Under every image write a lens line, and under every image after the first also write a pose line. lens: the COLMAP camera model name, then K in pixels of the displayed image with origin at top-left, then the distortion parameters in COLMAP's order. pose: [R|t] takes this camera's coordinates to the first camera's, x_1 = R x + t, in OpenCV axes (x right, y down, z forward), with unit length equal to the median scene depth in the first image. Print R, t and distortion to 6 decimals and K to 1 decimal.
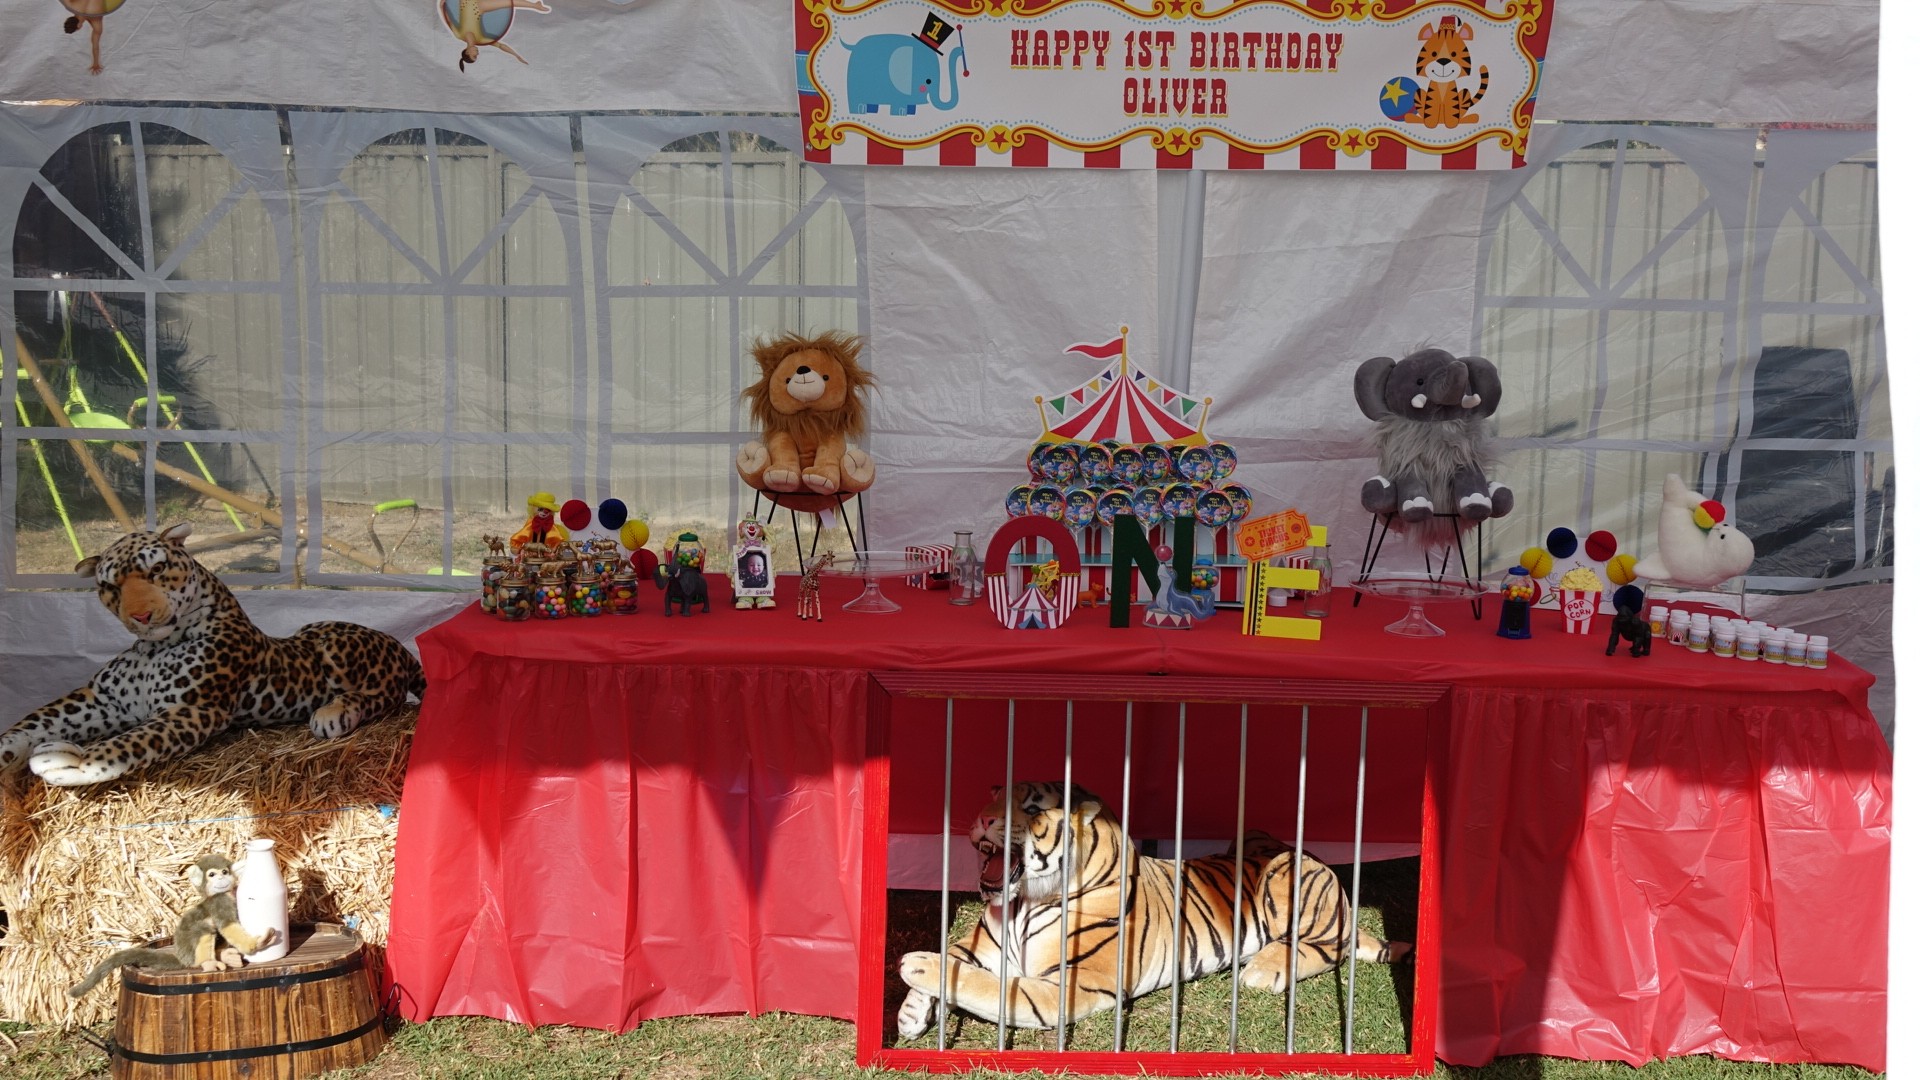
lens RADIAL K [[2162.7, 0, 960.0], [0, 2162.7, 540.0], [0, 0, 1]] dist [0.065455, 0.012349]
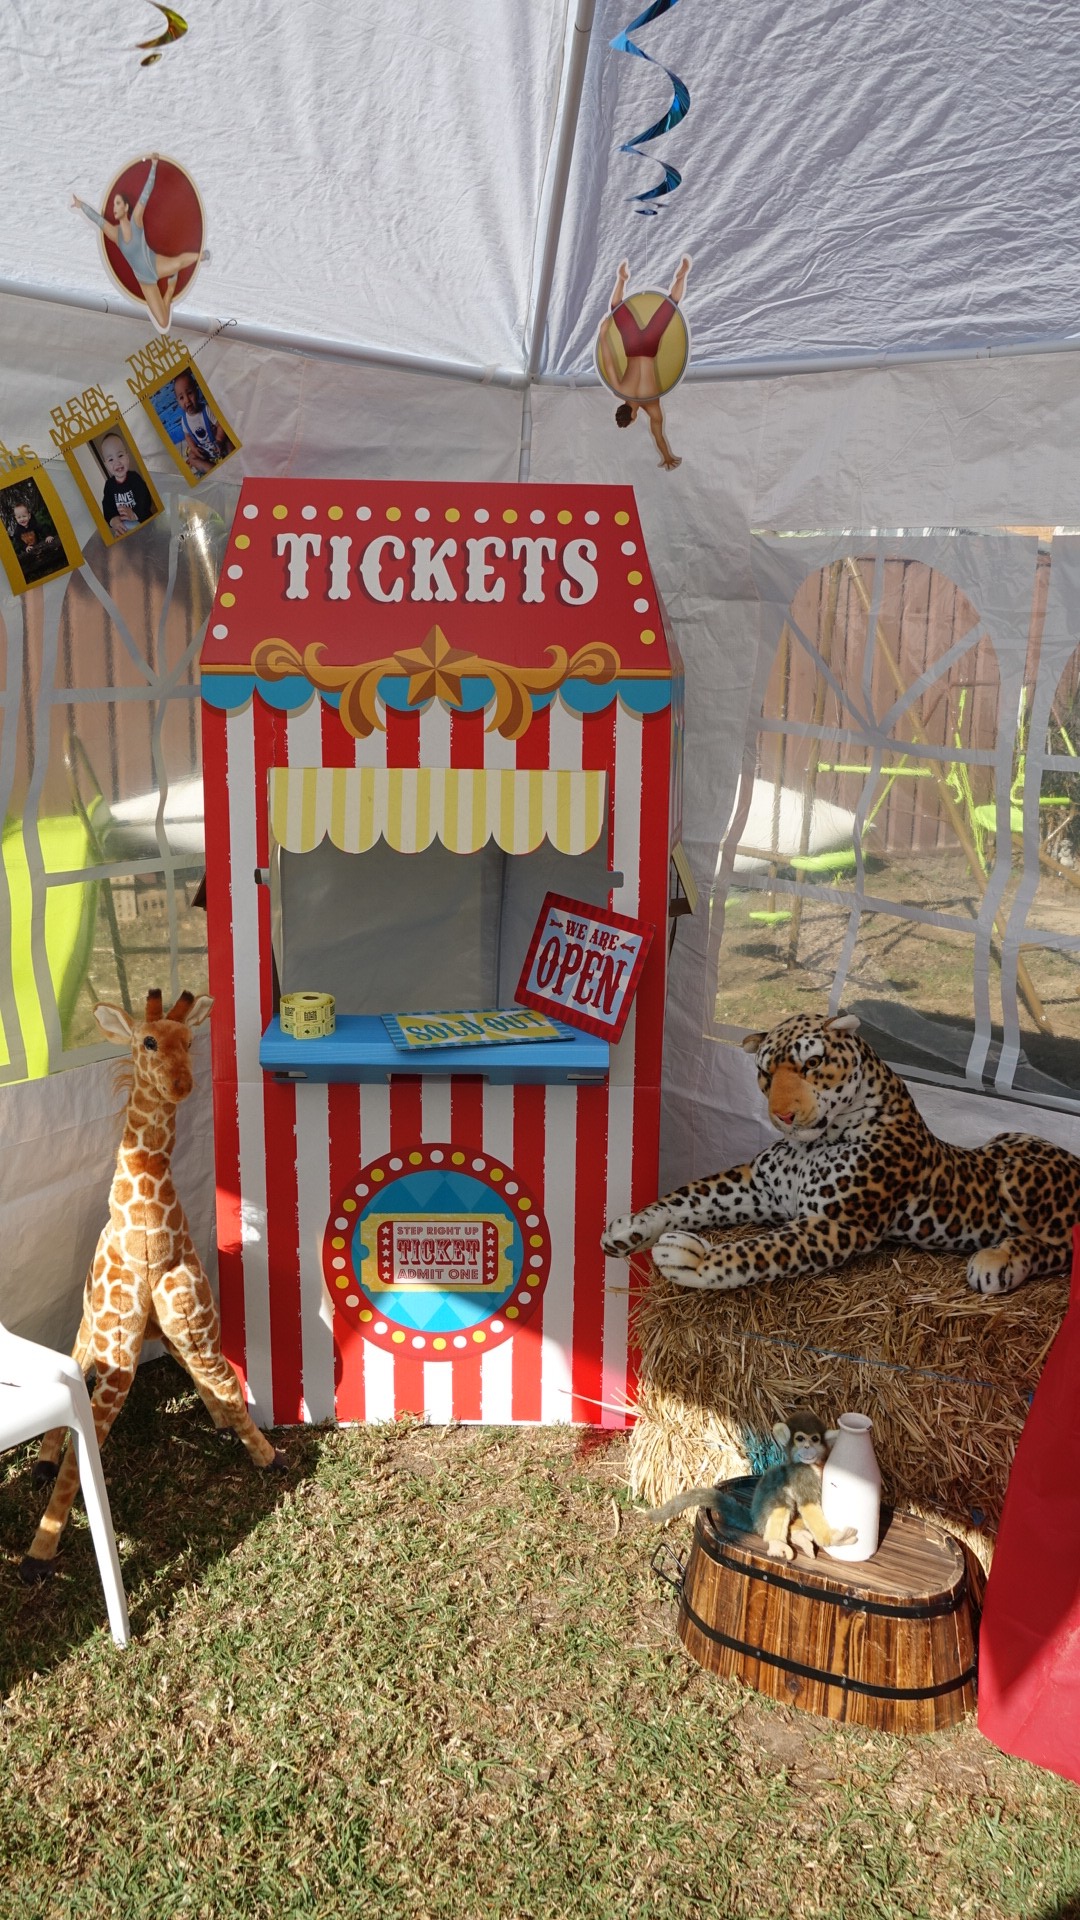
lens RADIAL K [[1509.9, 0, 536.0], [0, 1509.9, 937.6], [0, 0, 1]] dist [-0.000928, 0.003127]
pose [[0.718990, 0.144878, -0.679752, -0.041892], [-0.105065, 0.989449, 0.099755, -0.083778], [0.687033, -0.000305, 0.726626, 0.474562]]
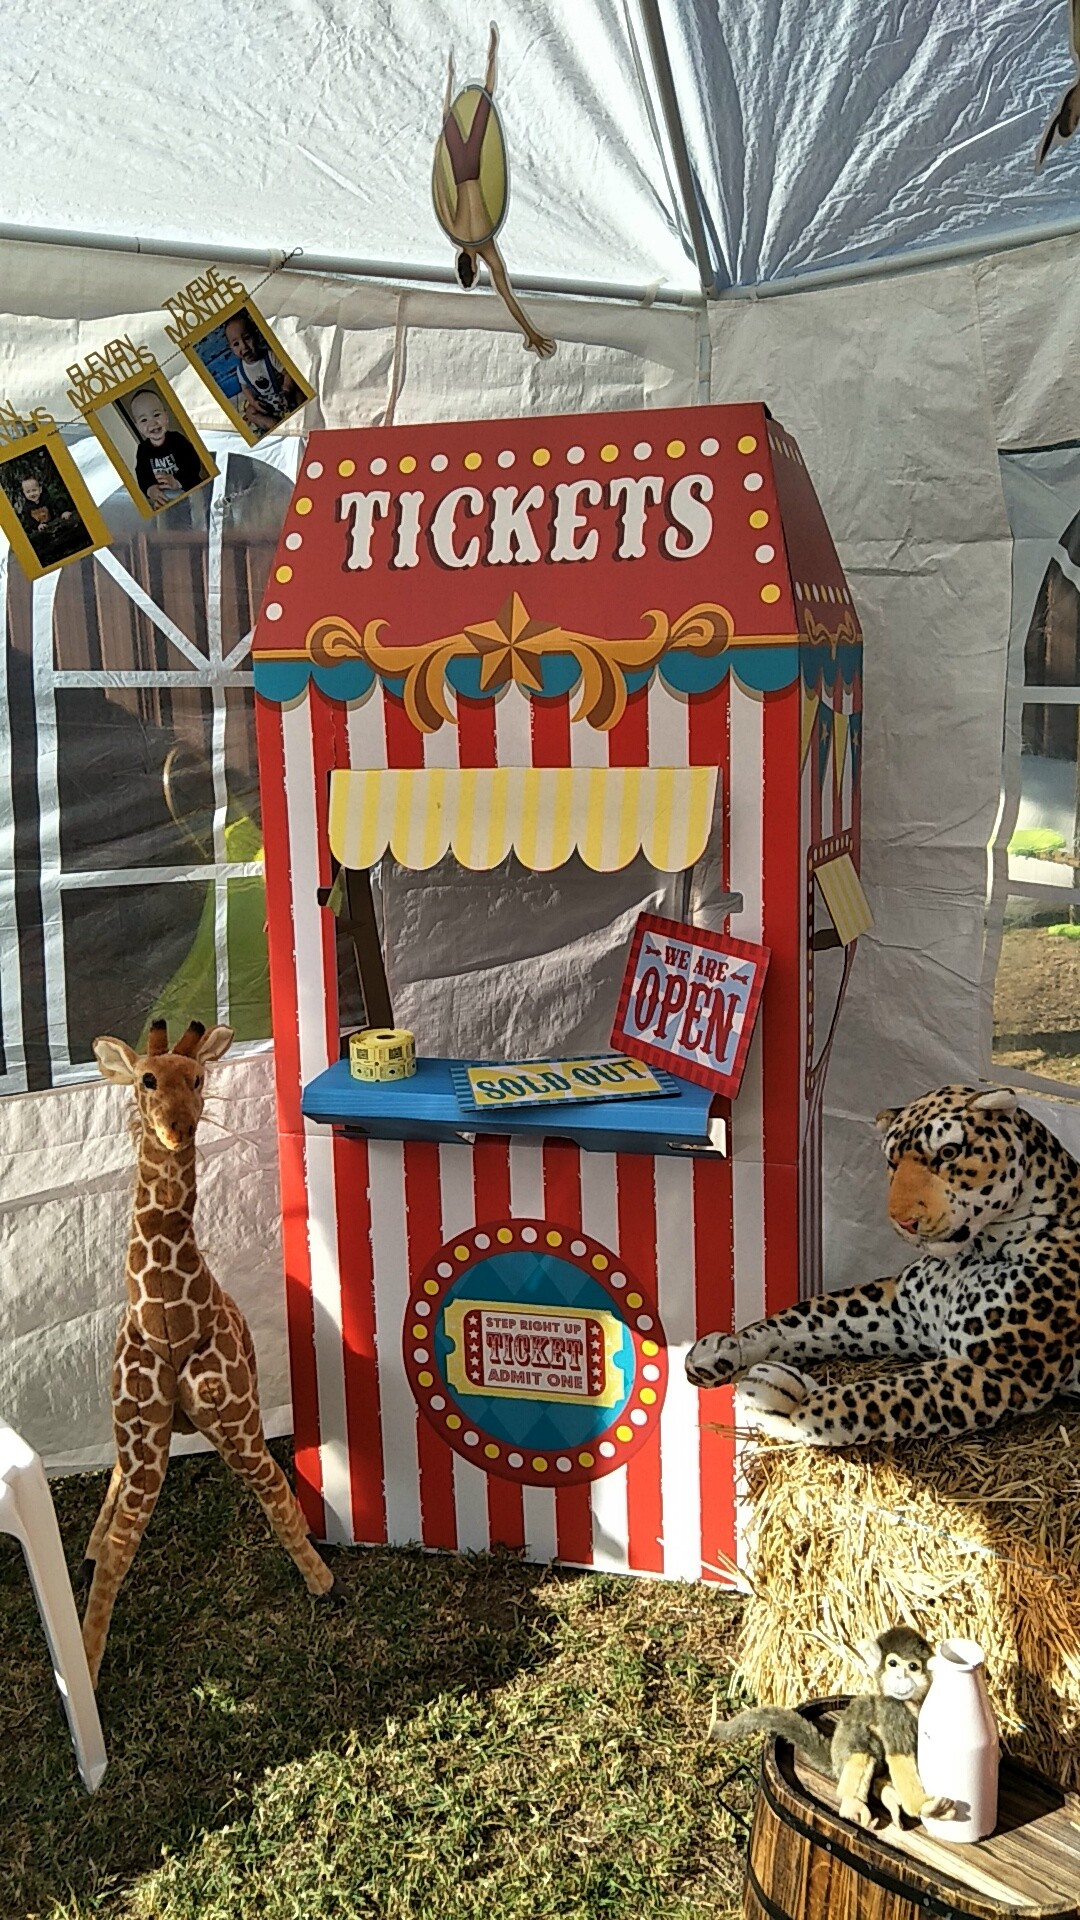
lens RADIAL K [[1606.2, 0, 540.6], [0, 1606.2, 947.5], [0, 0, 1]] dist [-0.001608, -0.026531]
pose [[0.497402, 0.150393, -0.854385, -0.027344], [-0.086042, 0.988555, 0.123919, -0.094646], [0.863243, 0.011876, 0.504649, 0.640705]]
